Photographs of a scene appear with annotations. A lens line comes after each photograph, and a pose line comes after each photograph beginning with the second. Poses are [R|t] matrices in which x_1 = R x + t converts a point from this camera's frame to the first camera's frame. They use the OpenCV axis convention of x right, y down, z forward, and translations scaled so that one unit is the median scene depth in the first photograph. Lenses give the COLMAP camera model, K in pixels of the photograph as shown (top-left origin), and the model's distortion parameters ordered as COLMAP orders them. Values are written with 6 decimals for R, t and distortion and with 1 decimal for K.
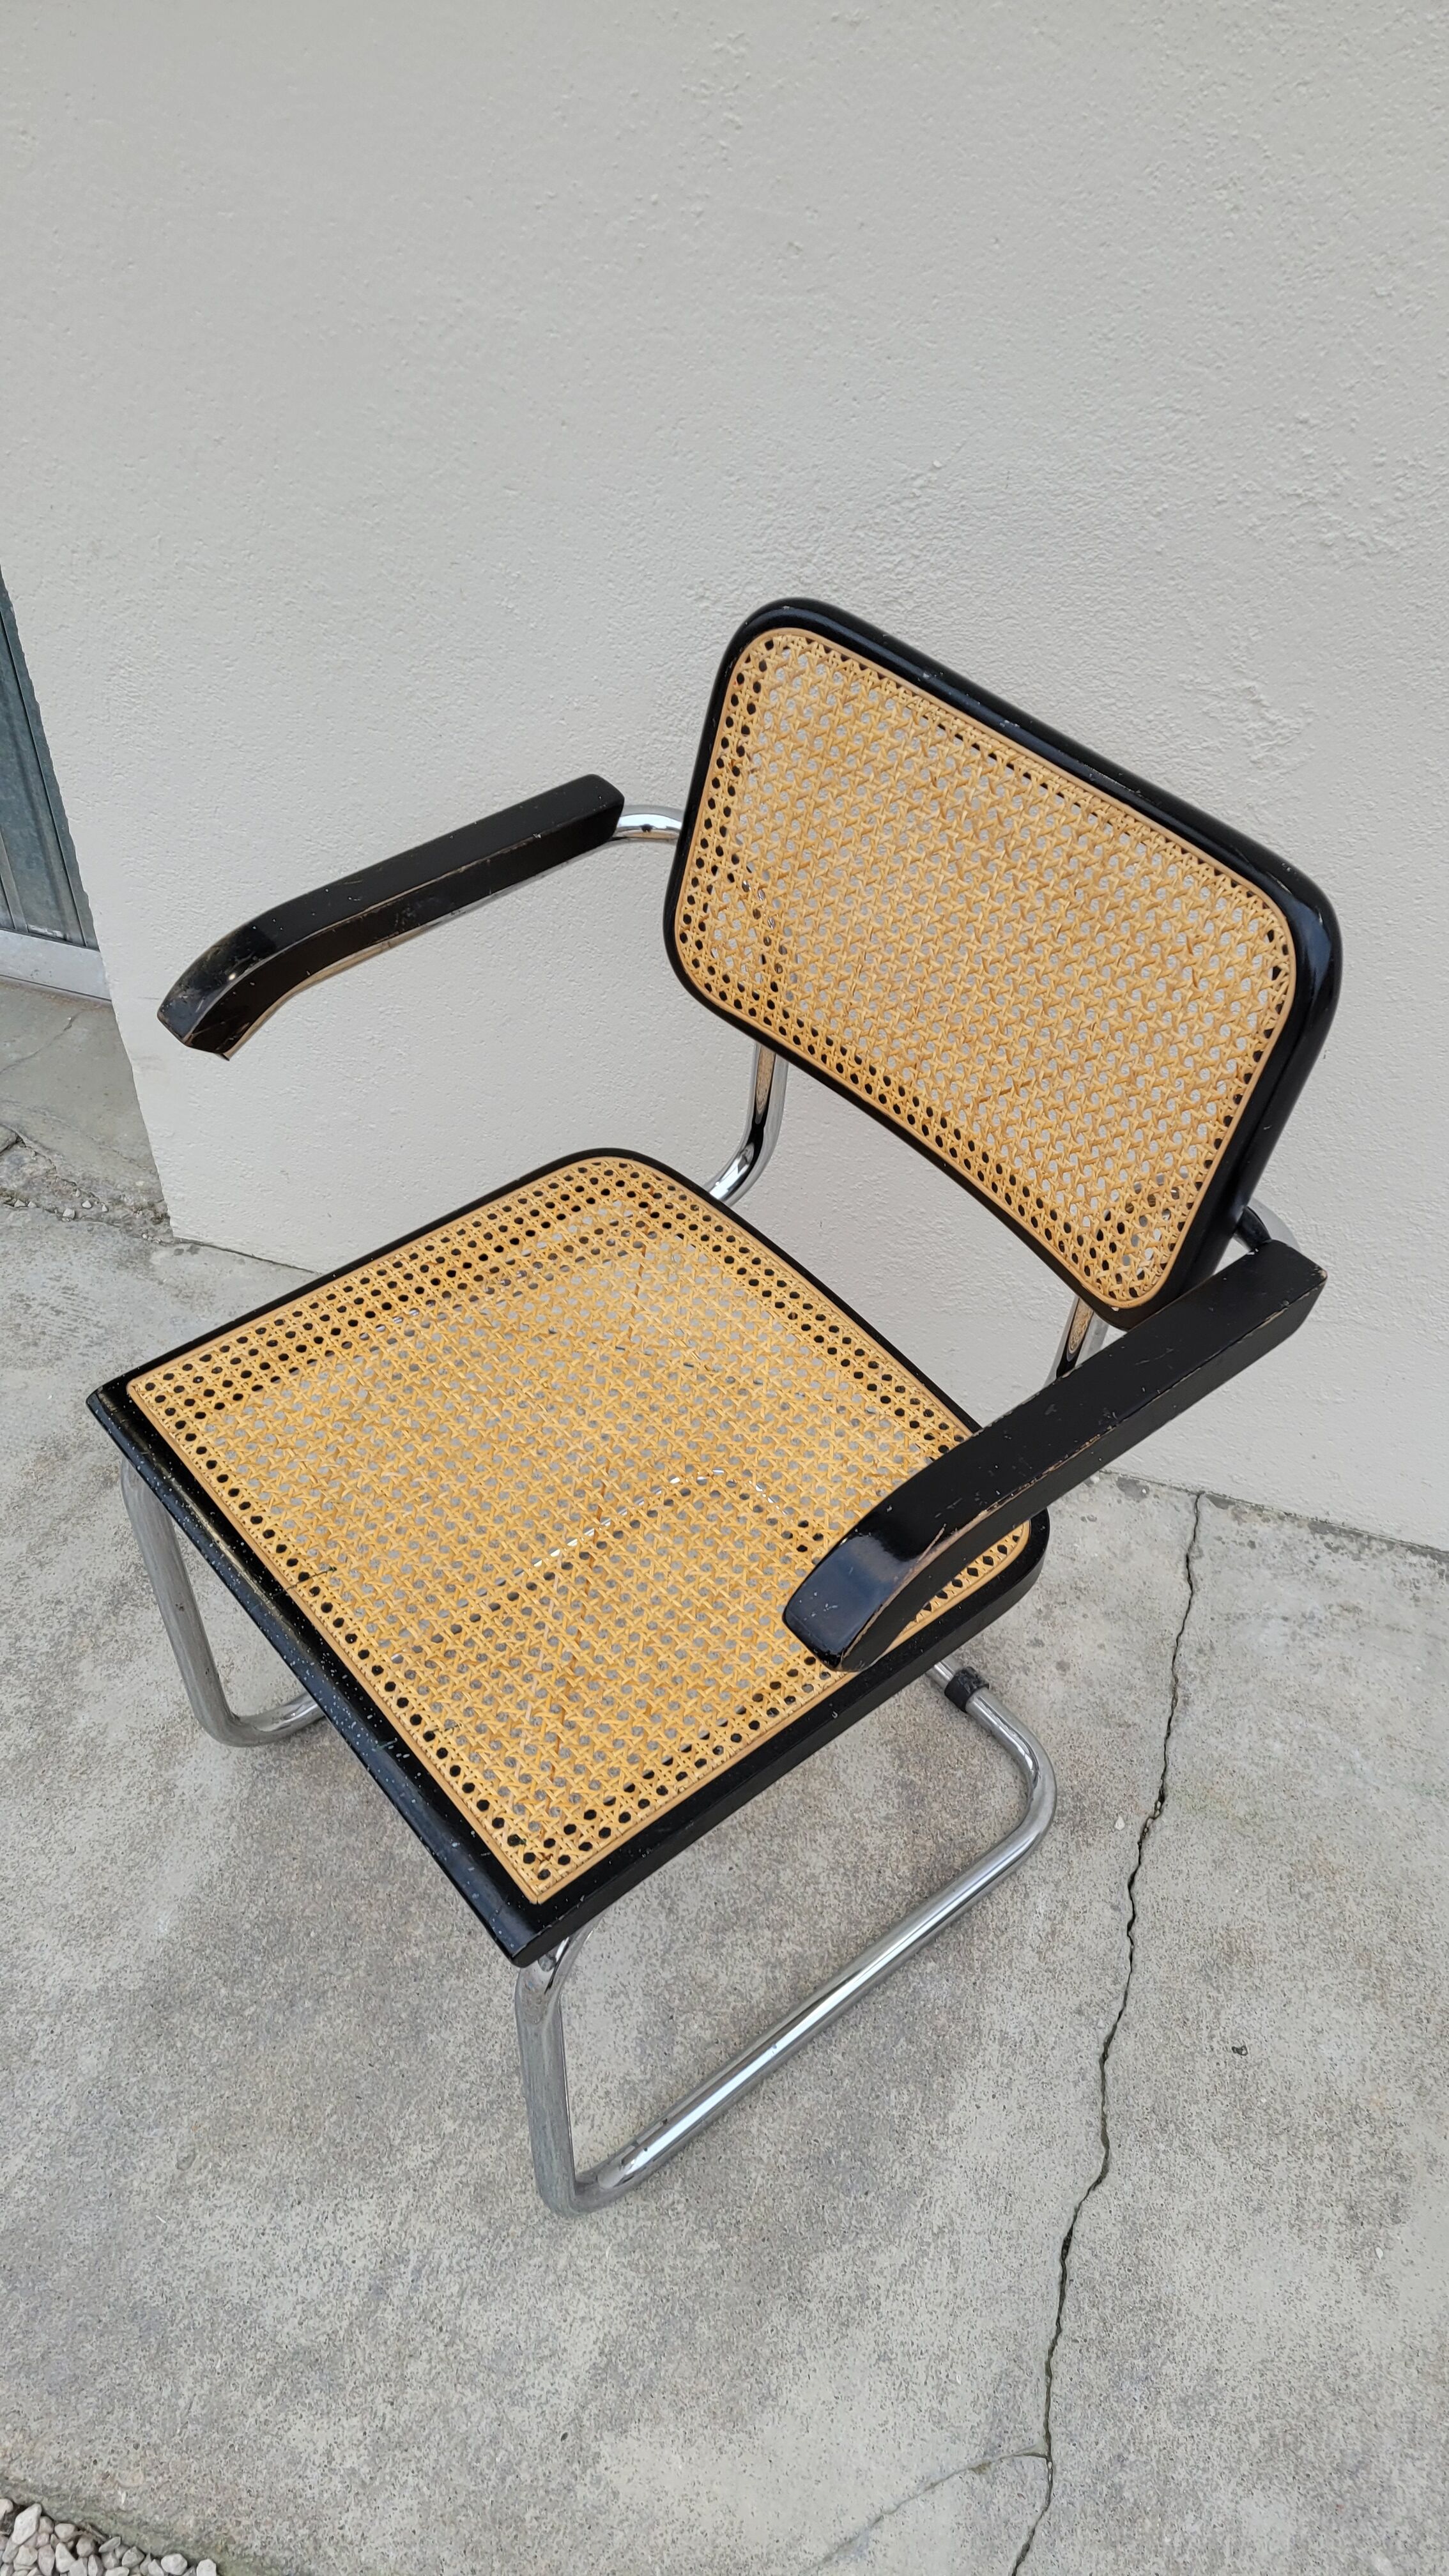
lens RADIAL K [[1945.8, 0, 764.4], [0, 1945.8, 1332.0], [0, 0, 1]] dist [0.057515, -0.047003]
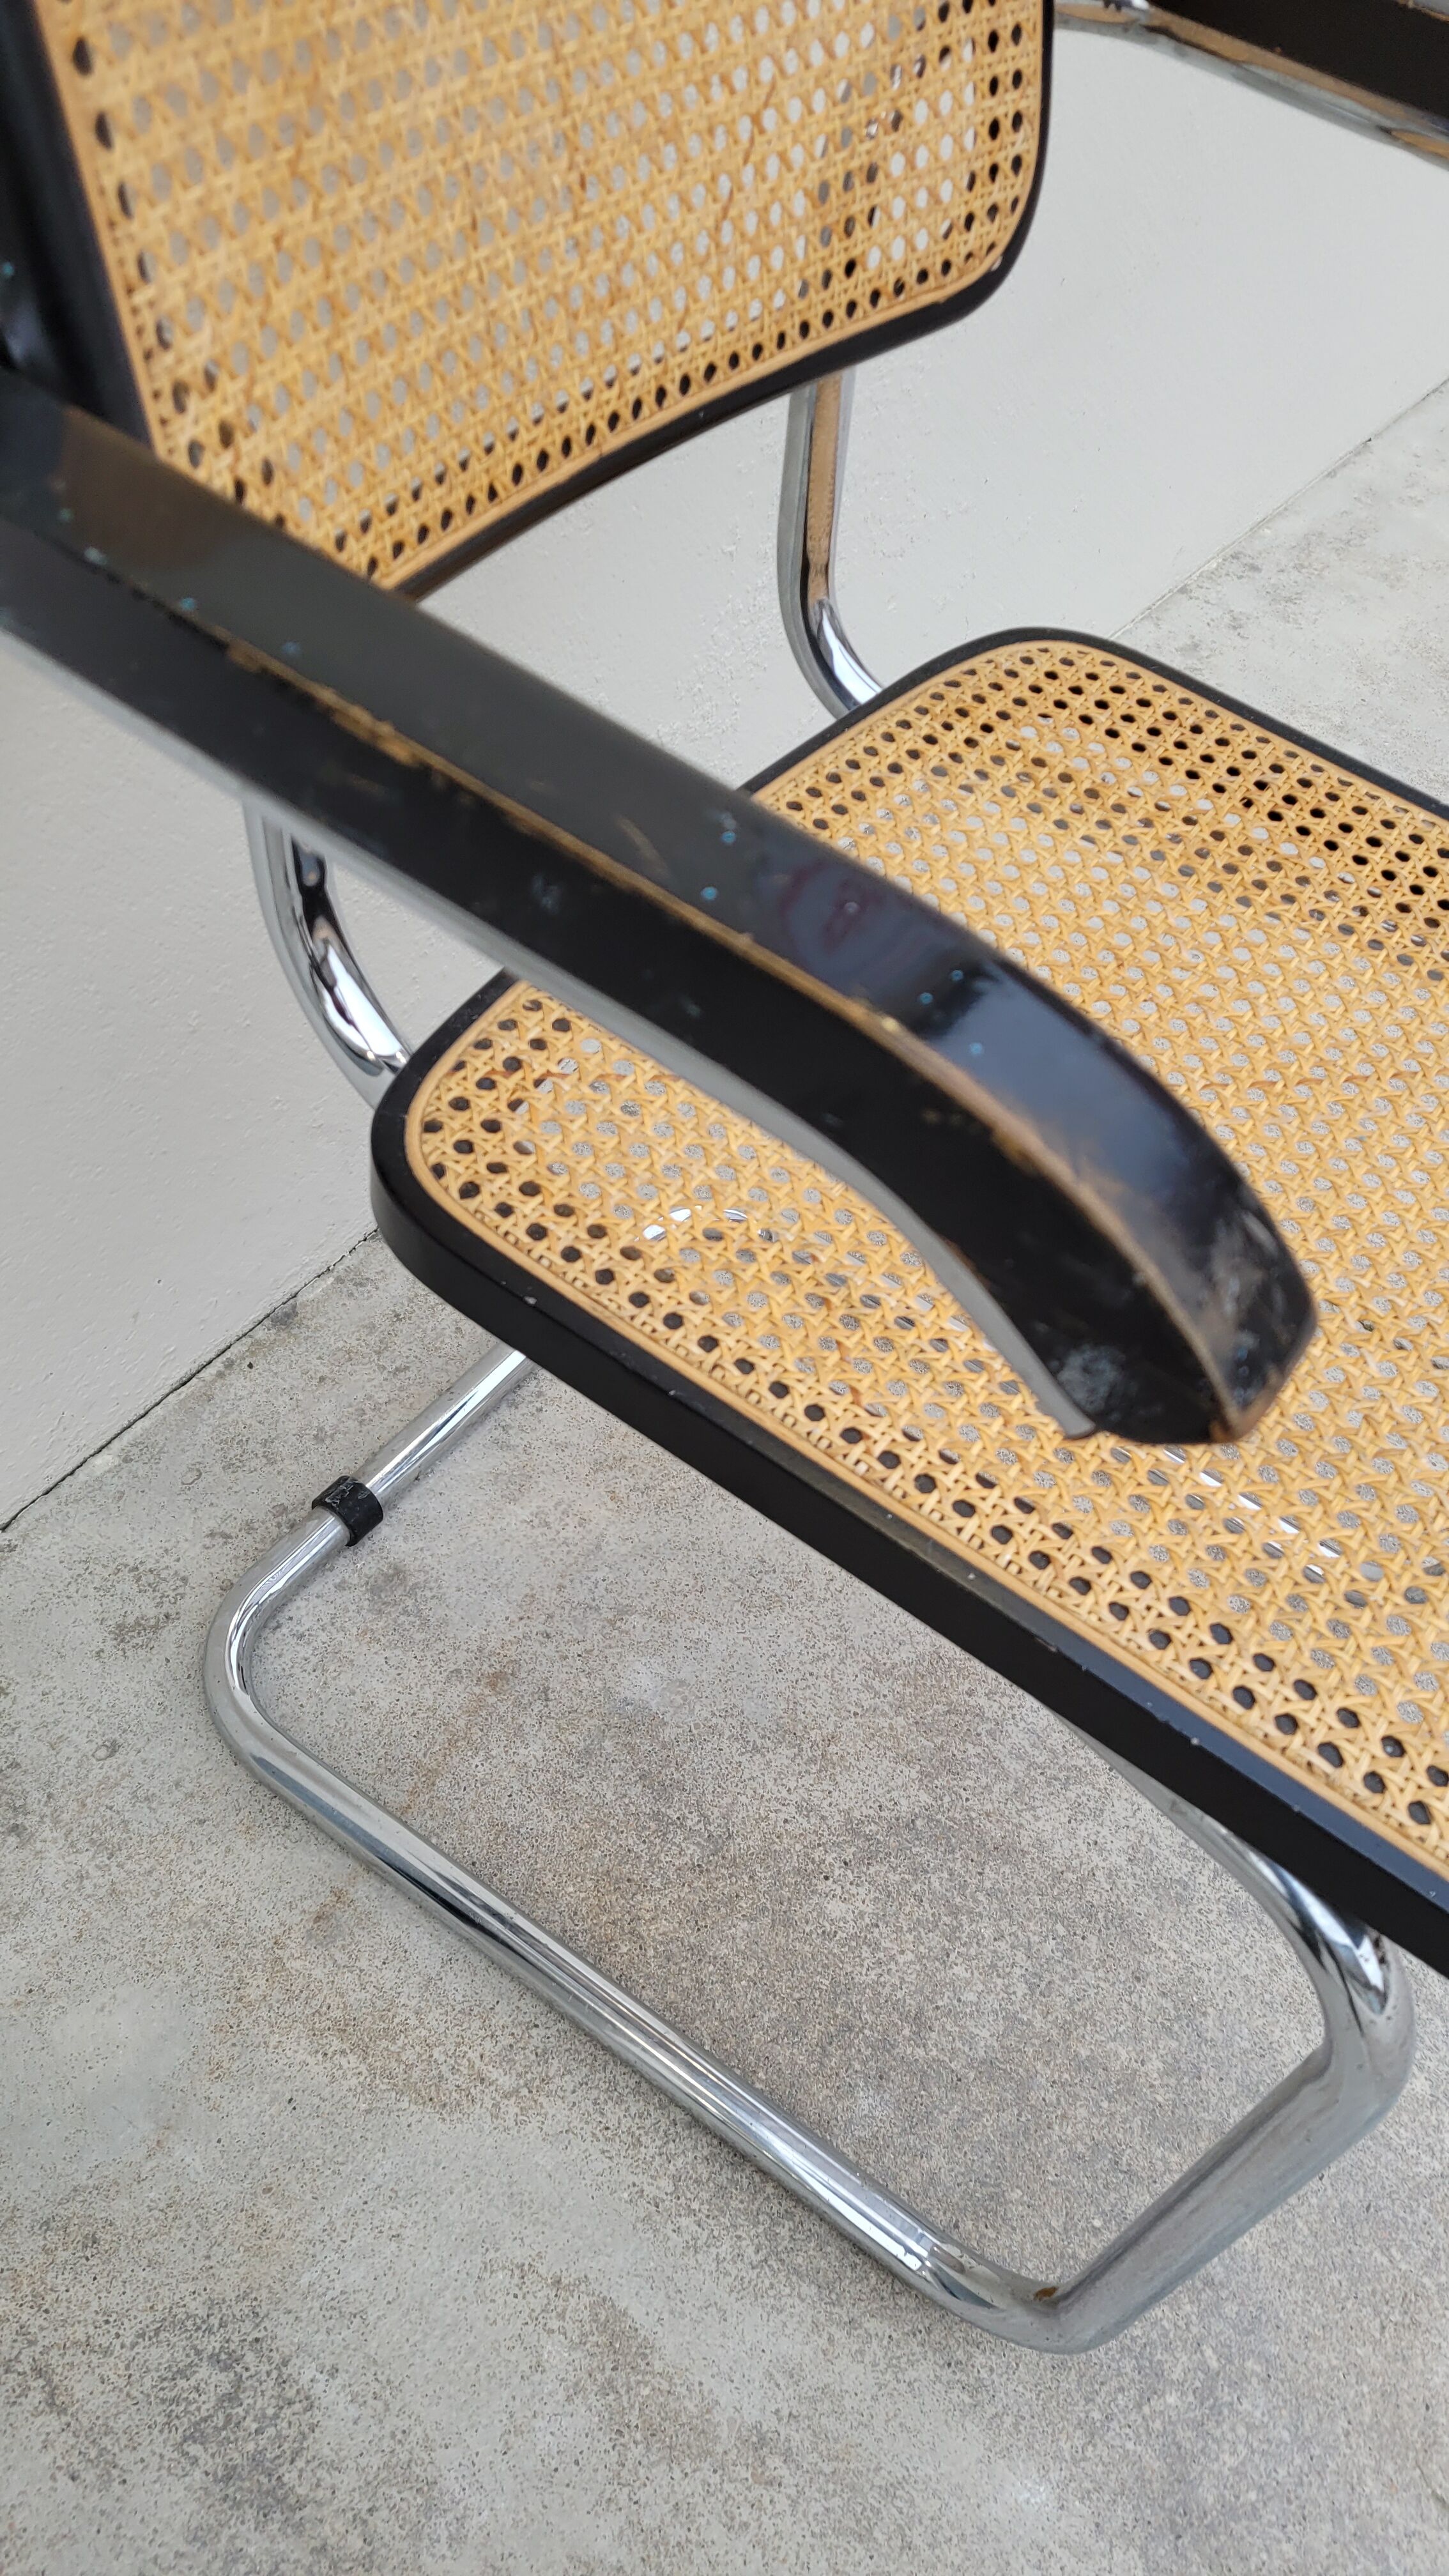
lens RADIAL K [[1945.8, 0, 782.6], [0, 1945.8, 1315.4], [0, 0, 1]] dist [0.057515, -0.047003]
pose [[0.301825, -0.723850, 0.620438, -0.467172], [0.586893, 0.653932, 0.477420, -0.234023], [-0.751305, 0.220033, 0.622195, 0.691815]]
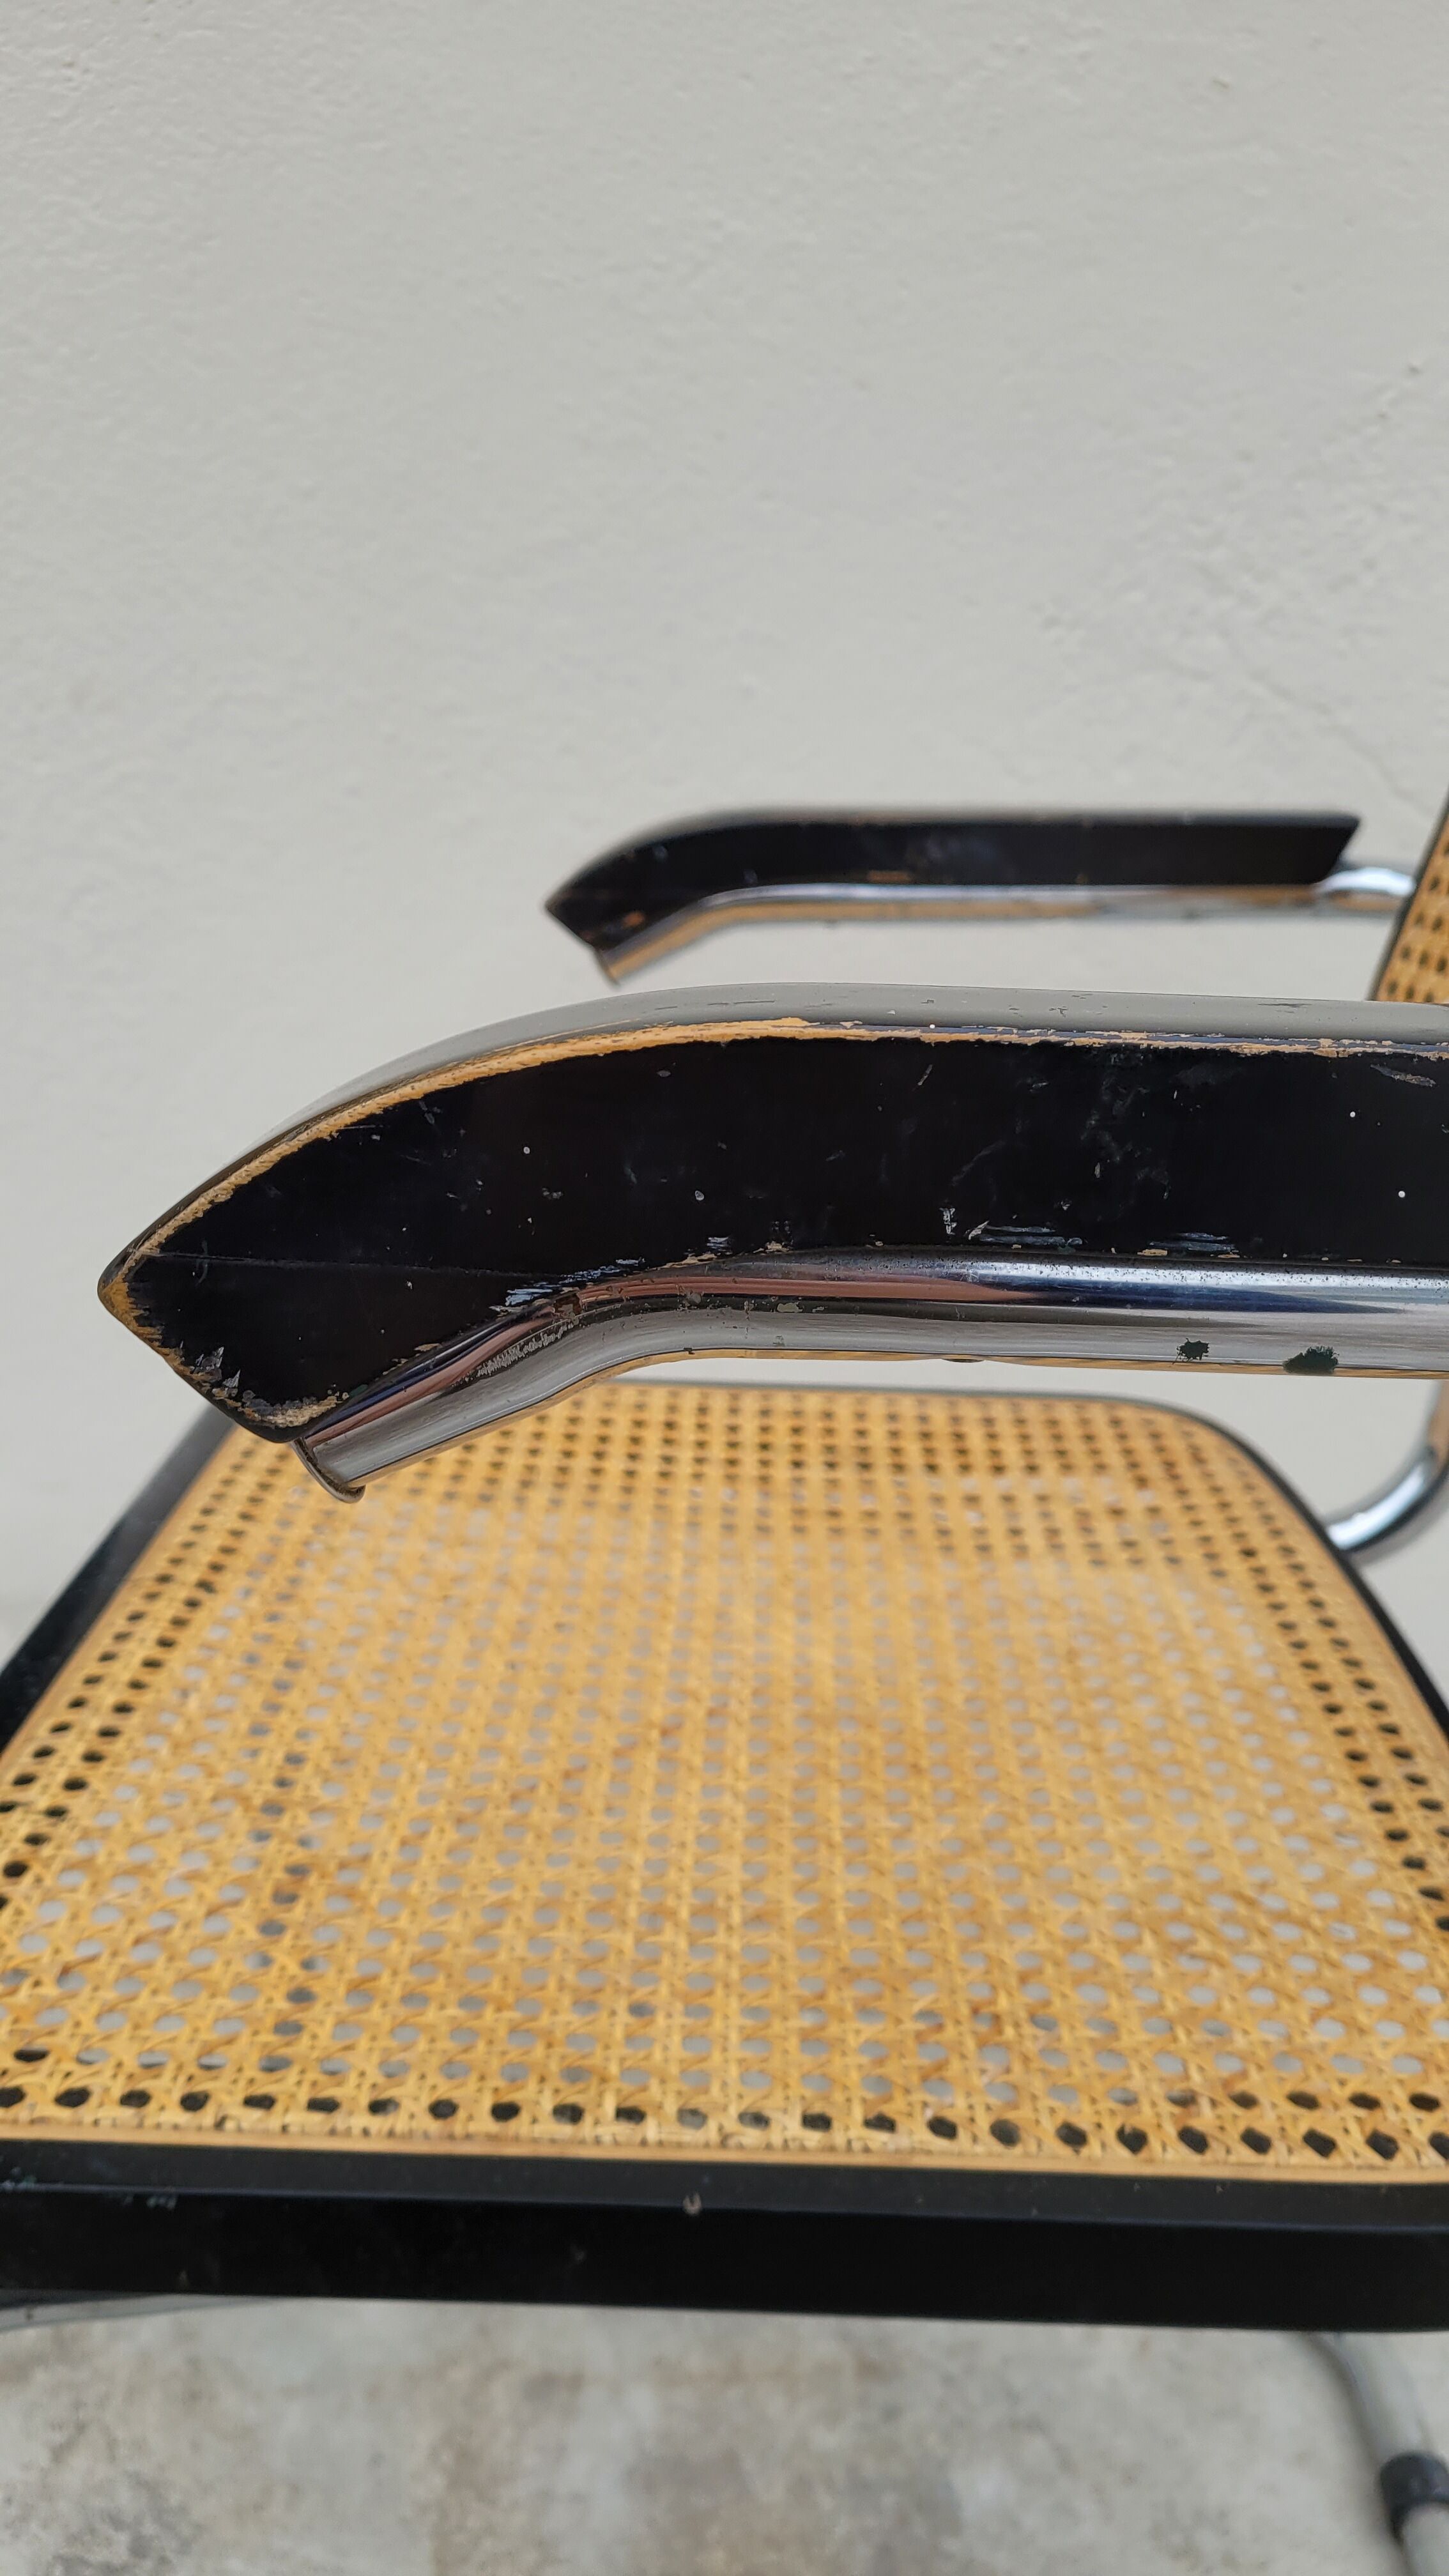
lens RADIAL K [[1945.8, 0, 722.2], [0, 1945.8, 1307.5], [0, 0, 1]] dist [0.057515, -0.047003]
pose [[0.970065, -0.080961, 0.228954, -0.313978], [0.180833, 0.870102, -0.458500, 0.129345], [-0.162093, 0.486177, 0.858695, 0.522169]]
